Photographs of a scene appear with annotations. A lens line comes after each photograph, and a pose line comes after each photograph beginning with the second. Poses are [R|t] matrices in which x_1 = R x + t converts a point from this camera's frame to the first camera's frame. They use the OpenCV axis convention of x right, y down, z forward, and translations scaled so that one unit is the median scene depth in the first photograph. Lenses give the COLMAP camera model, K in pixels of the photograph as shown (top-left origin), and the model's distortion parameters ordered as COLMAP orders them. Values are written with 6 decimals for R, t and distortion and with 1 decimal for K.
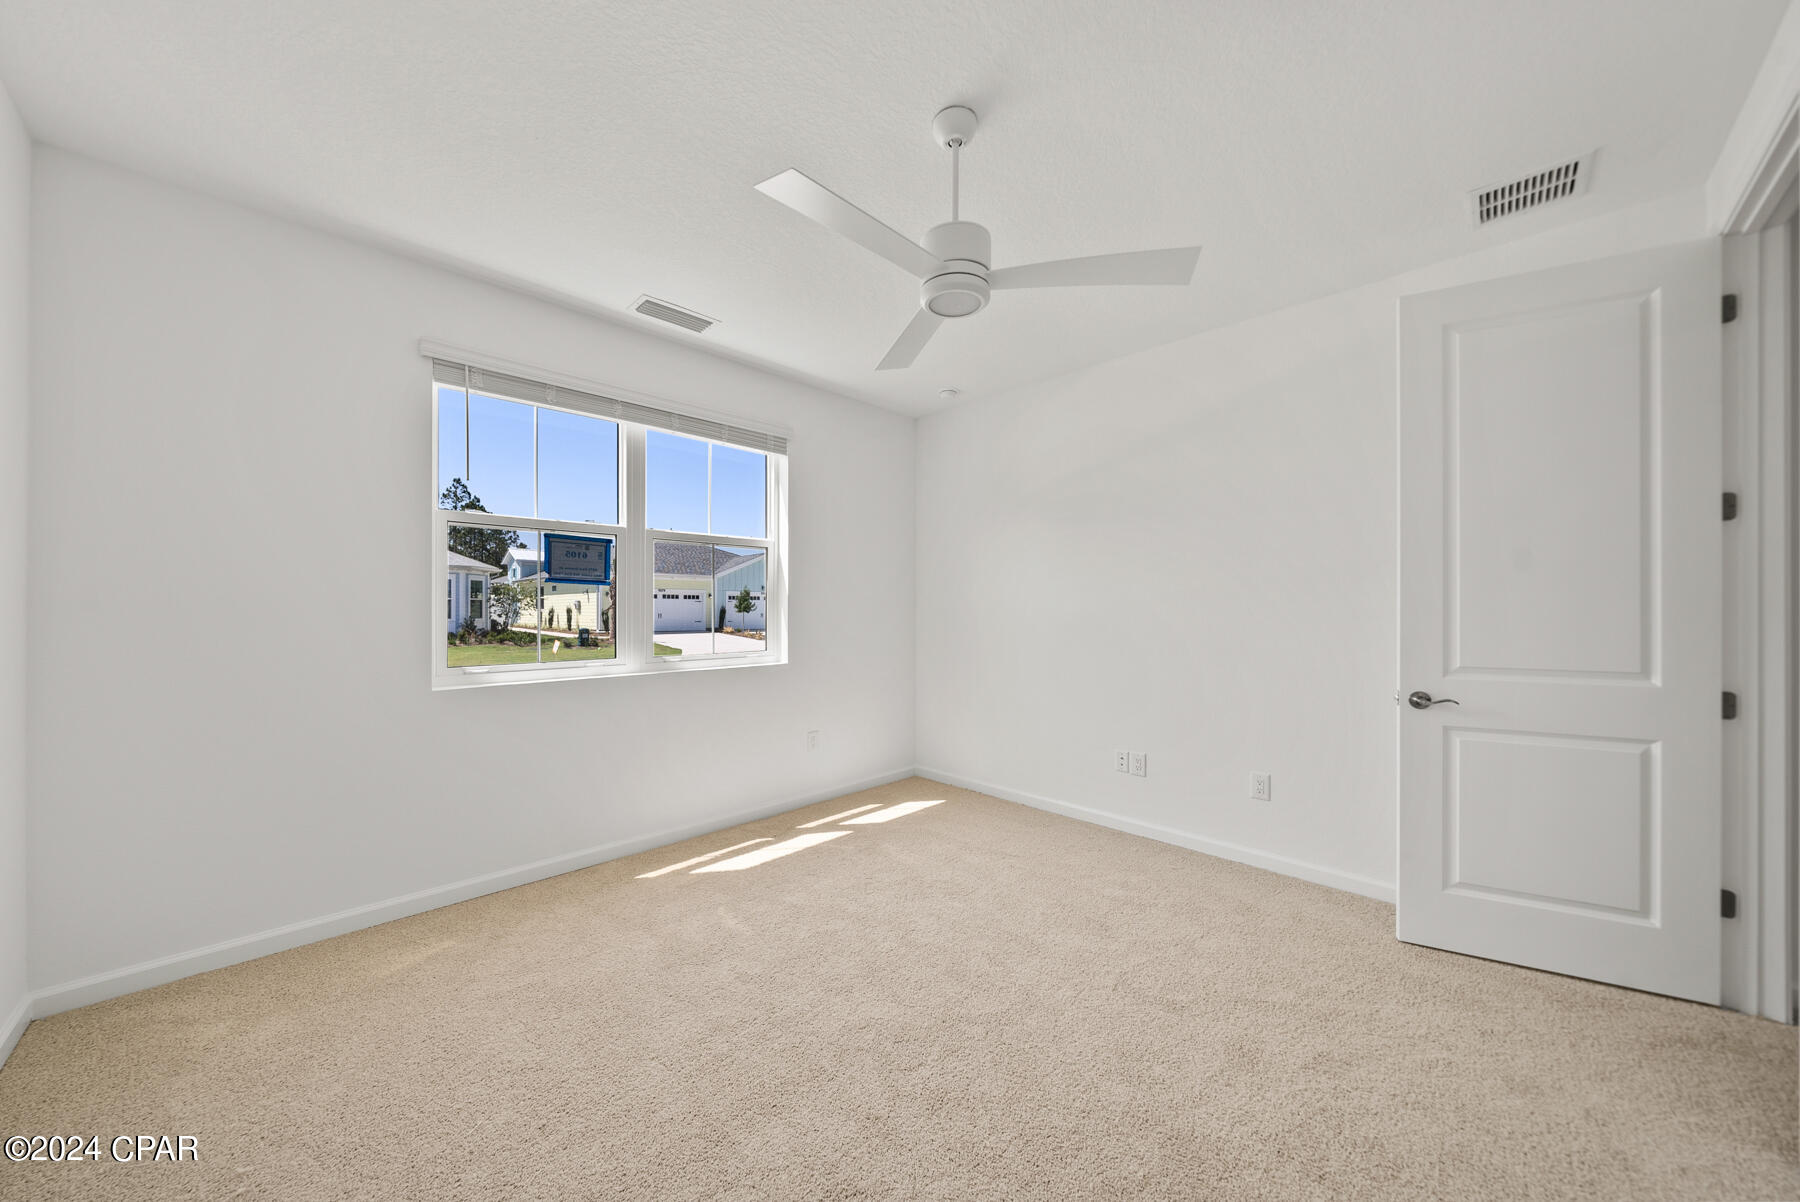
lens RADIAL K [[633.0, 0, 916.1], [0, 633.0, 607.3], [0, 0, 1]] dist [-0.005719, -0.000264]
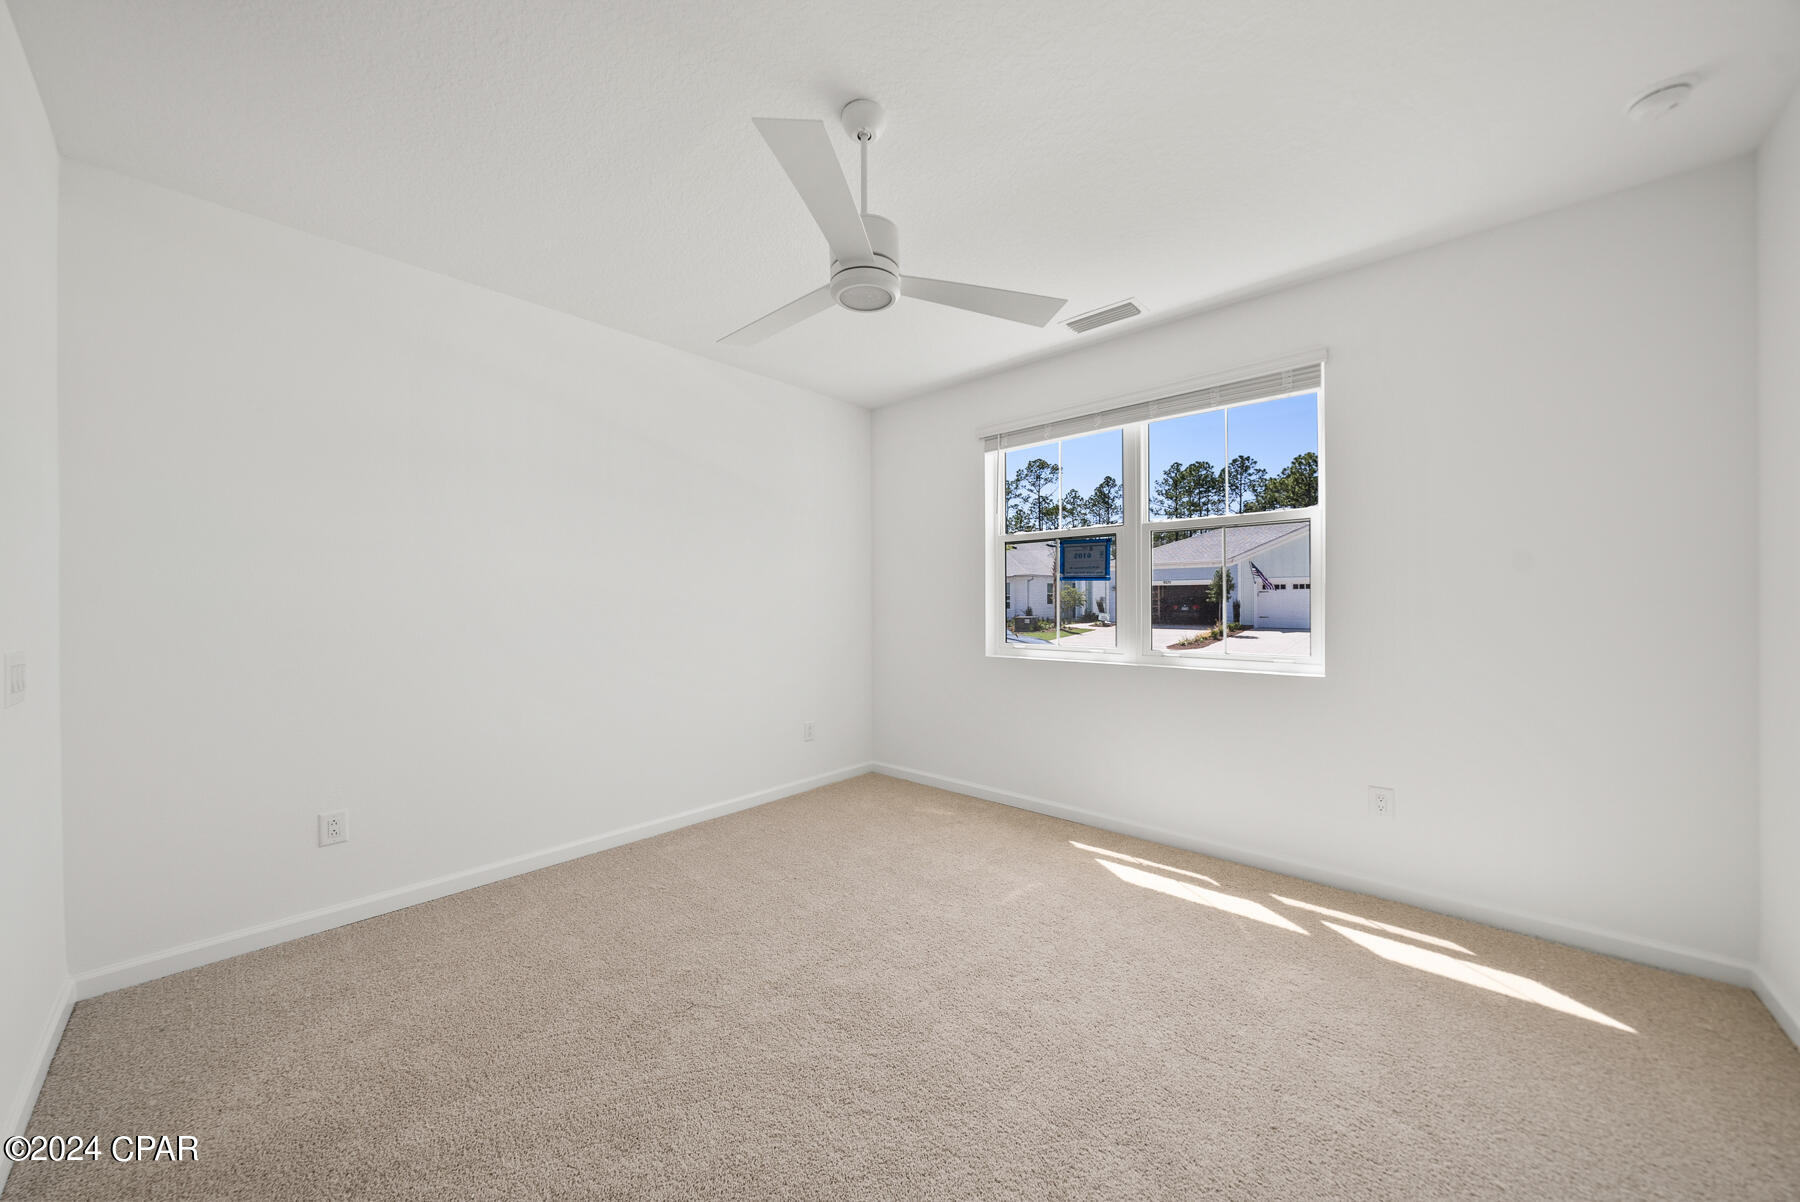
lens RADIAL K [[633.0, 0, 902.5], [0, 633.0, 599.9], [0, 0, 1]] dist [-0.005719, -0.000264]
pose [[0.017903, -0.004803, -0.999828, 0.608135], [0.008579, 0.999952, -0.004650, 0.001715], [0.999803, -0.008494, 0.017943, 0.616844]]
